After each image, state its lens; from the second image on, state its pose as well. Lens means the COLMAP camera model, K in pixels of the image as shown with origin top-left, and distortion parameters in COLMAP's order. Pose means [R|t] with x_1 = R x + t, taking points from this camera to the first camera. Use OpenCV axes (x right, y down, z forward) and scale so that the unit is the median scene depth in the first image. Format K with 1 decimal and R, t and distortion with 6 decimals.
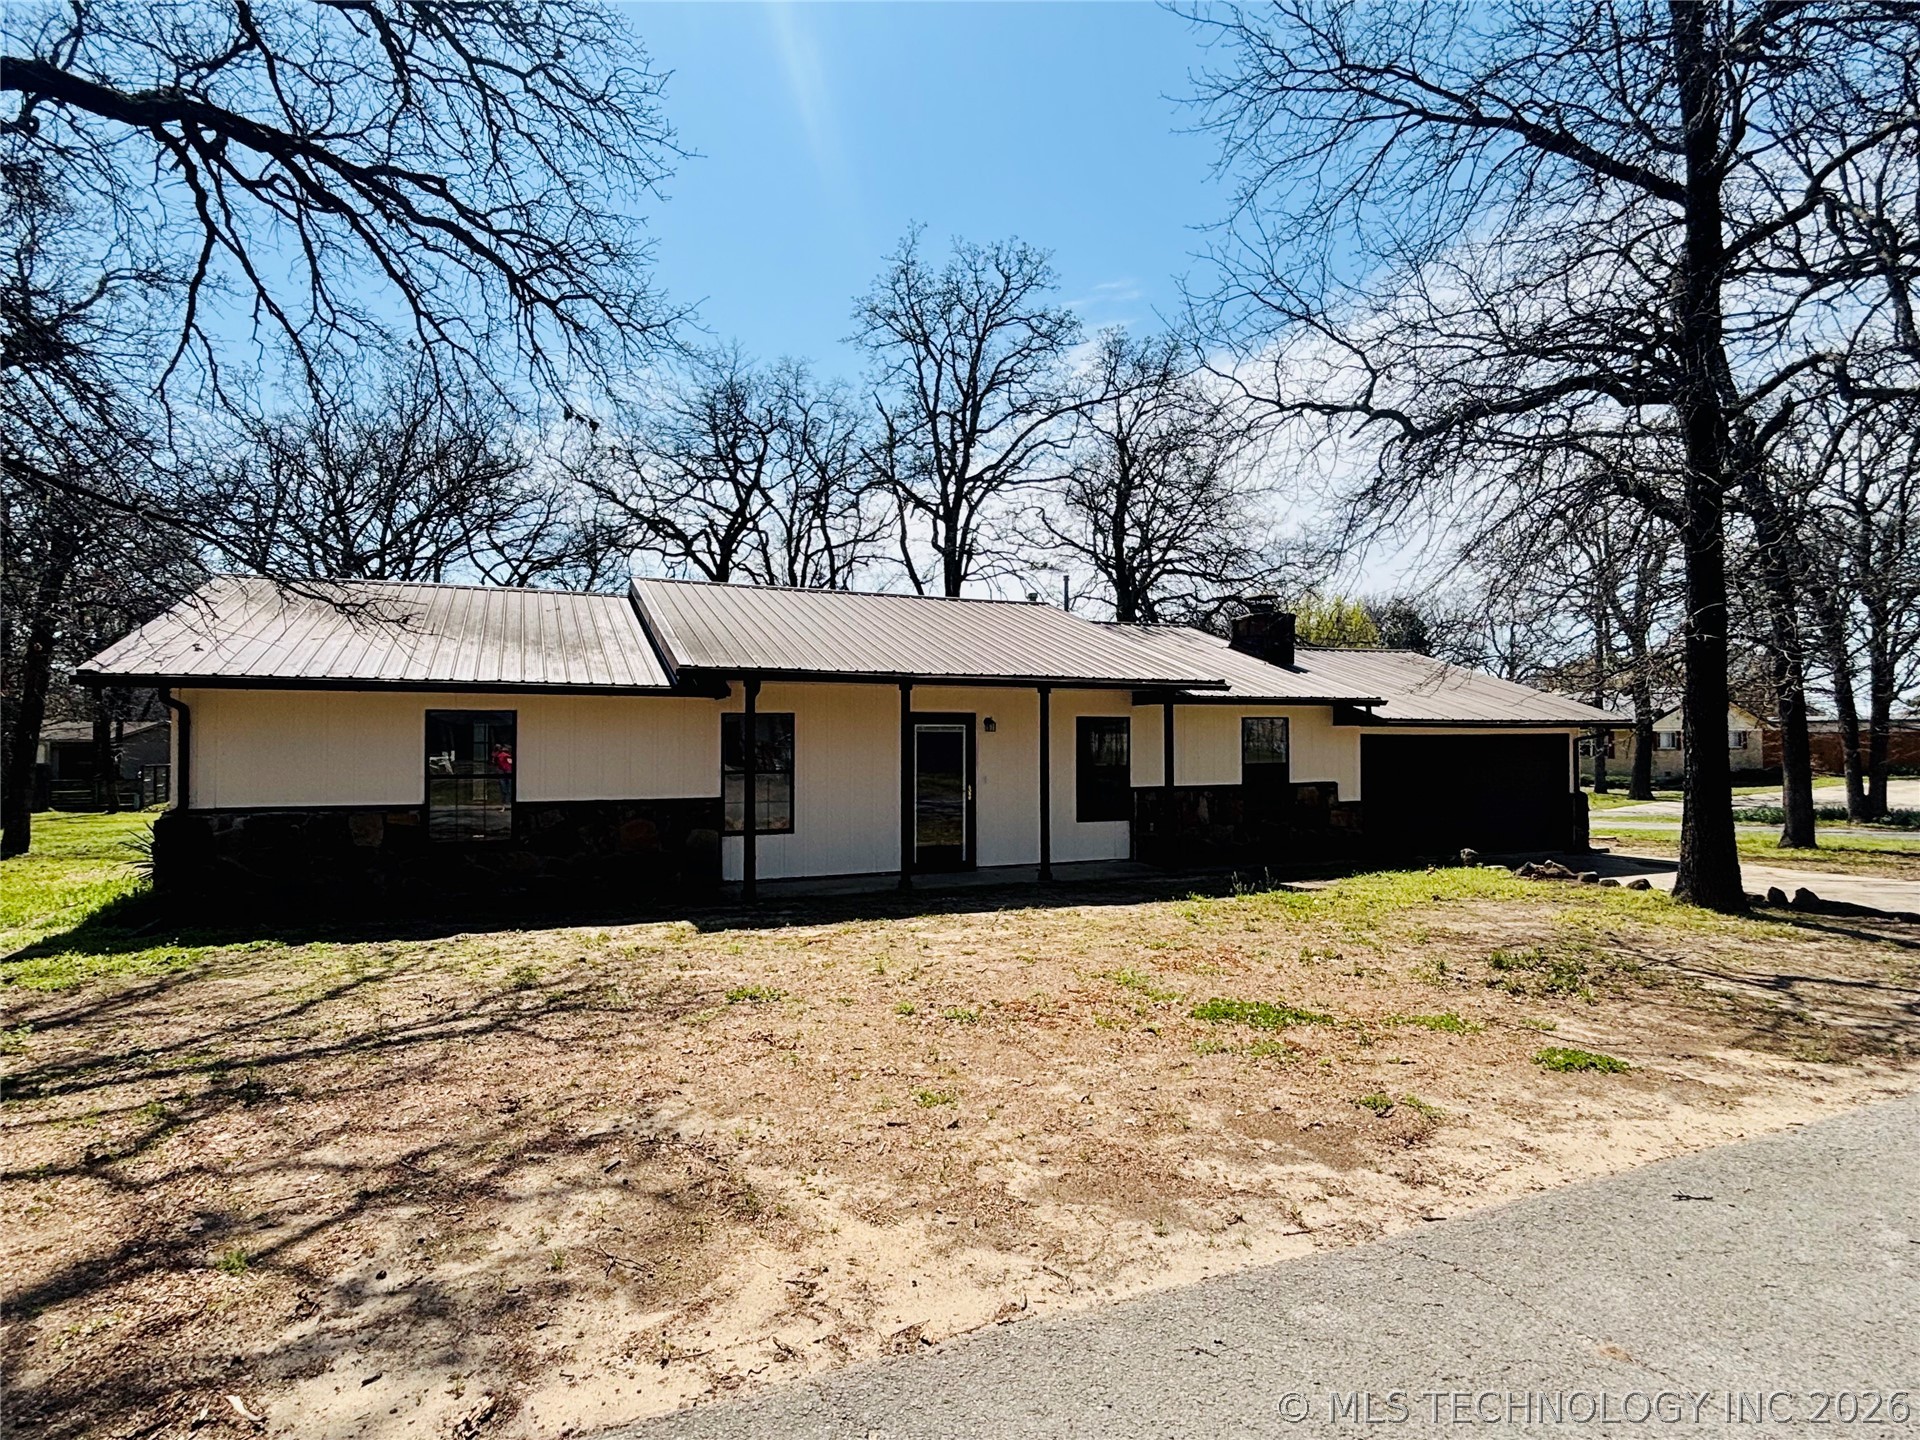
lens RADIAL K [[990.6, 0, 953.8], [0, 990.6, 724.3], [0, 0, 1]] dist [-0.001700, -0.002611]
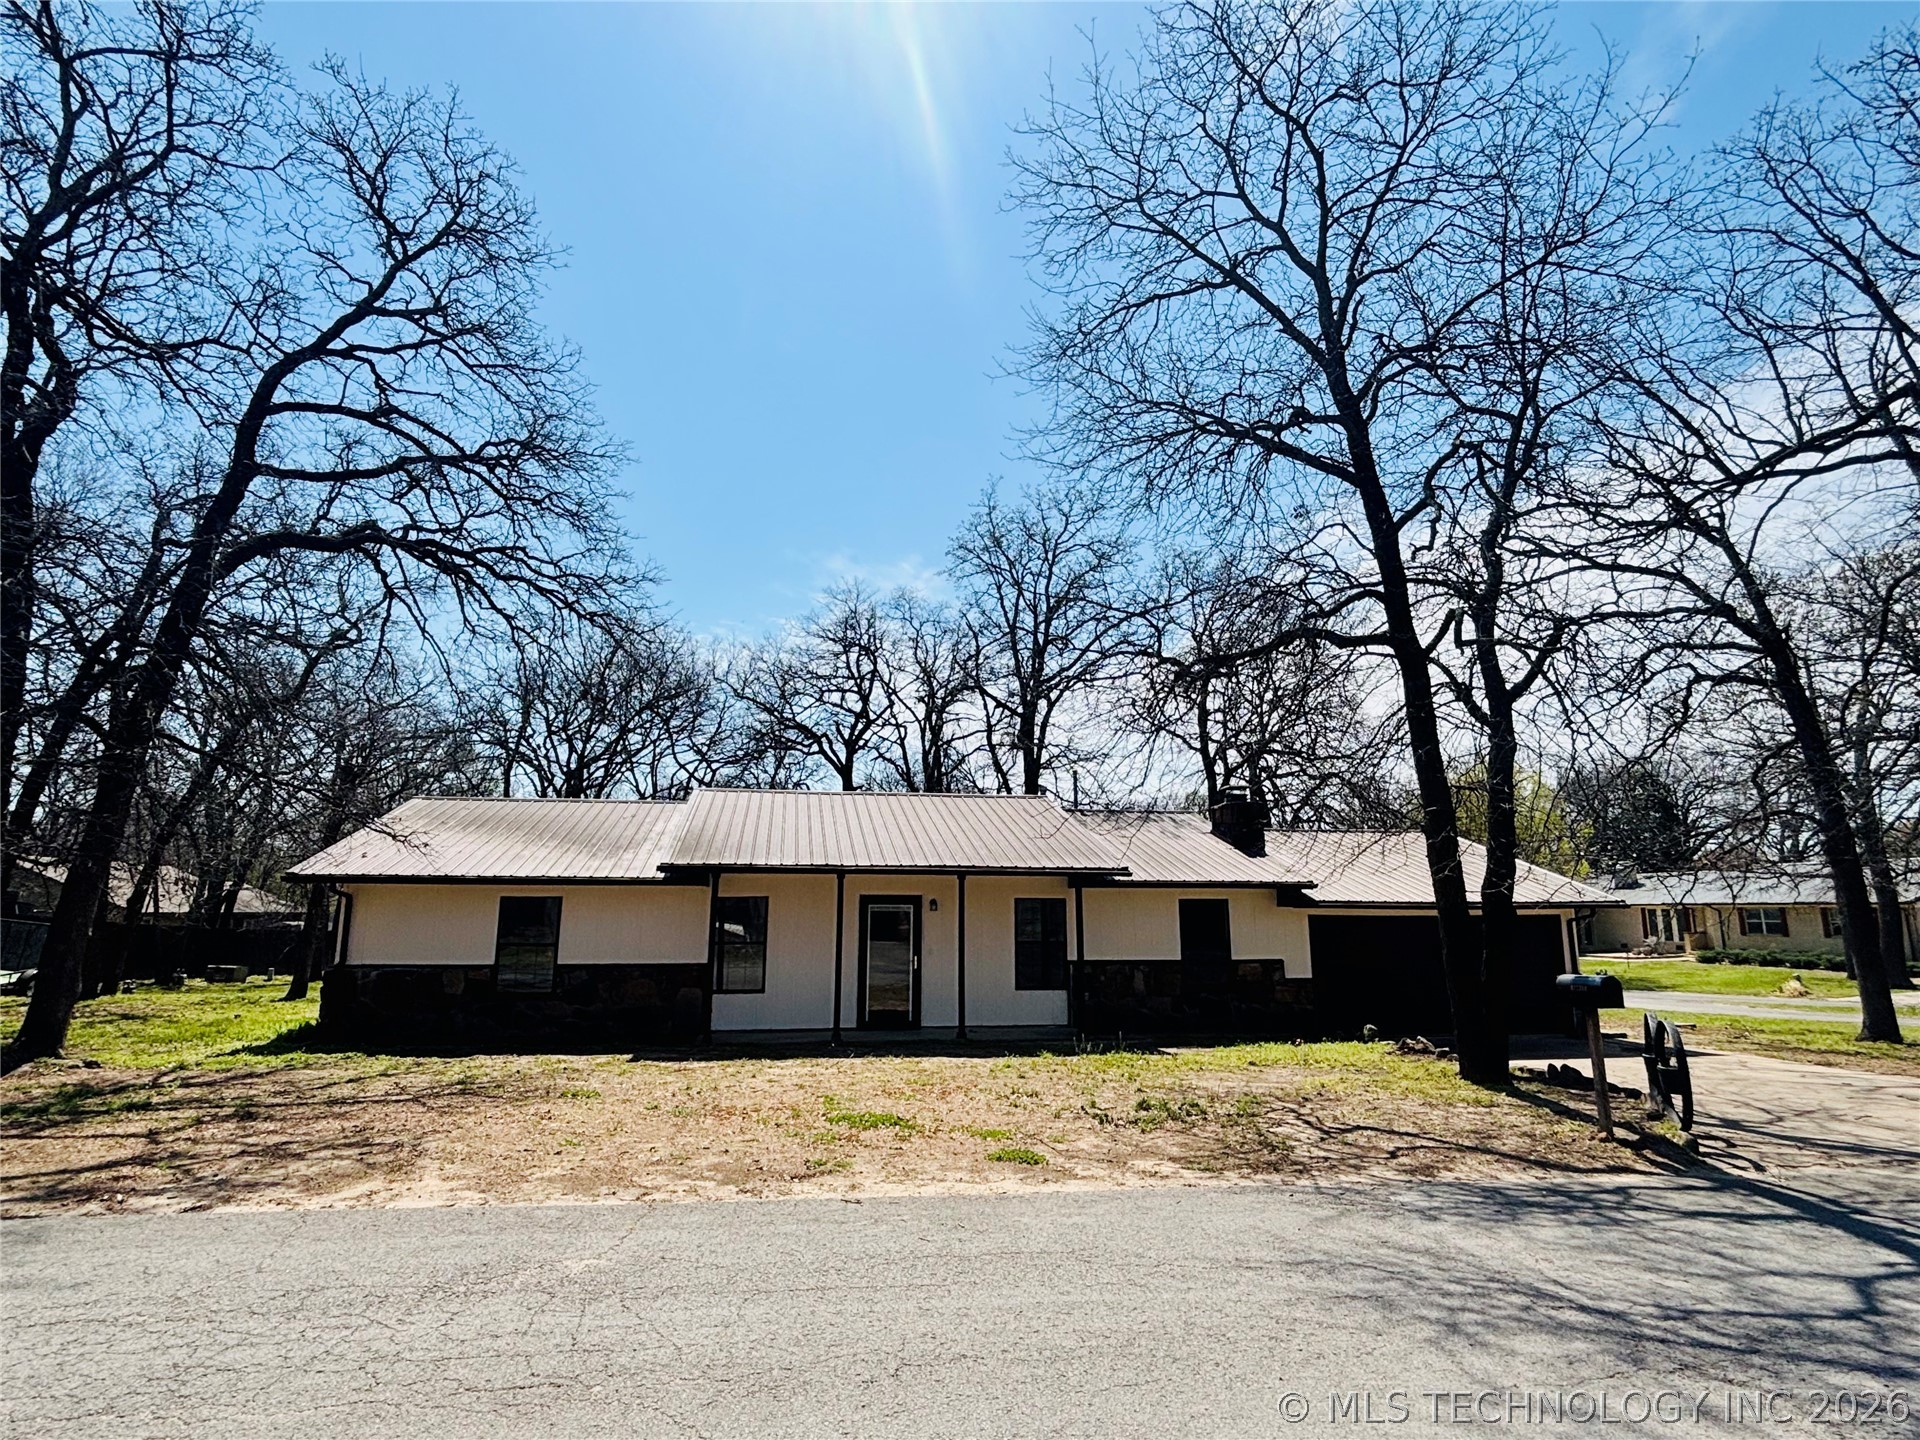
lens RADIAL K [[990.6, 0, 956.3], [0, 990.6, 739.1], [0, 0, 1]] dist [-0.001700, -0.002611]
pose [[0.971219, -0.036333, -0.235401, 0.399556], [-0.000499, 0.987985, -0.154549, -0.016732], [0.238188, 0.150218, 0.959532, -0.219944]]
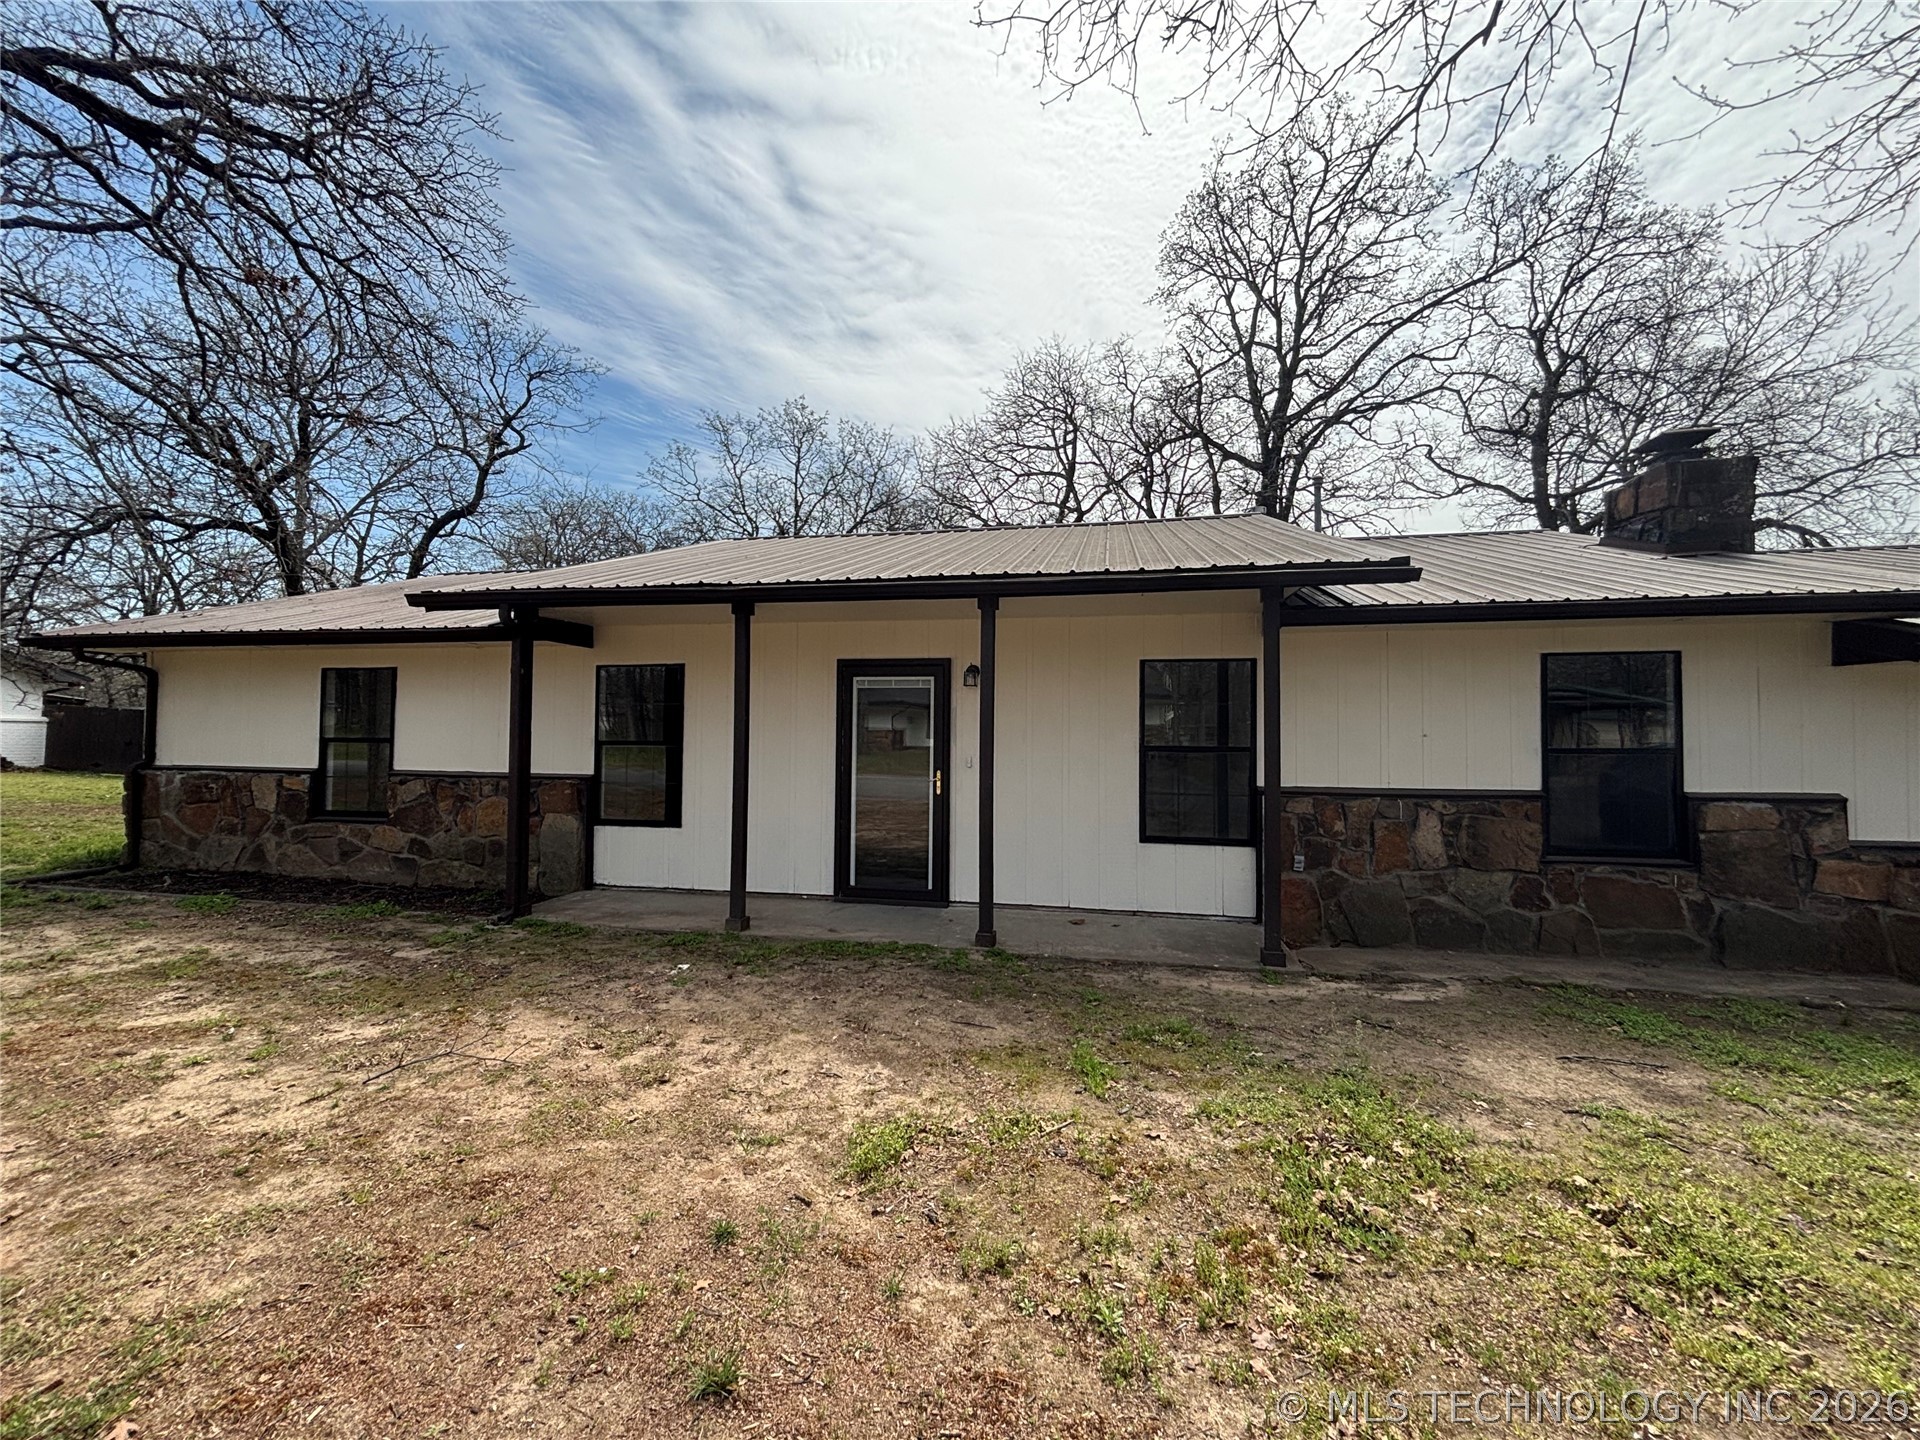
lens RADIAL K [[776.1, 0, 960.6], [0, 776.1, 717.1], [0, 0, 1]] dist [-0.002489, 0.001865]
pose [[0.821191, -0.007848, -0.570600, 0.346241], [-0.000082, 0.999904, -0.013870, 0.037425], [0.570654, 0.011437, 0.821111, 0.660713]]
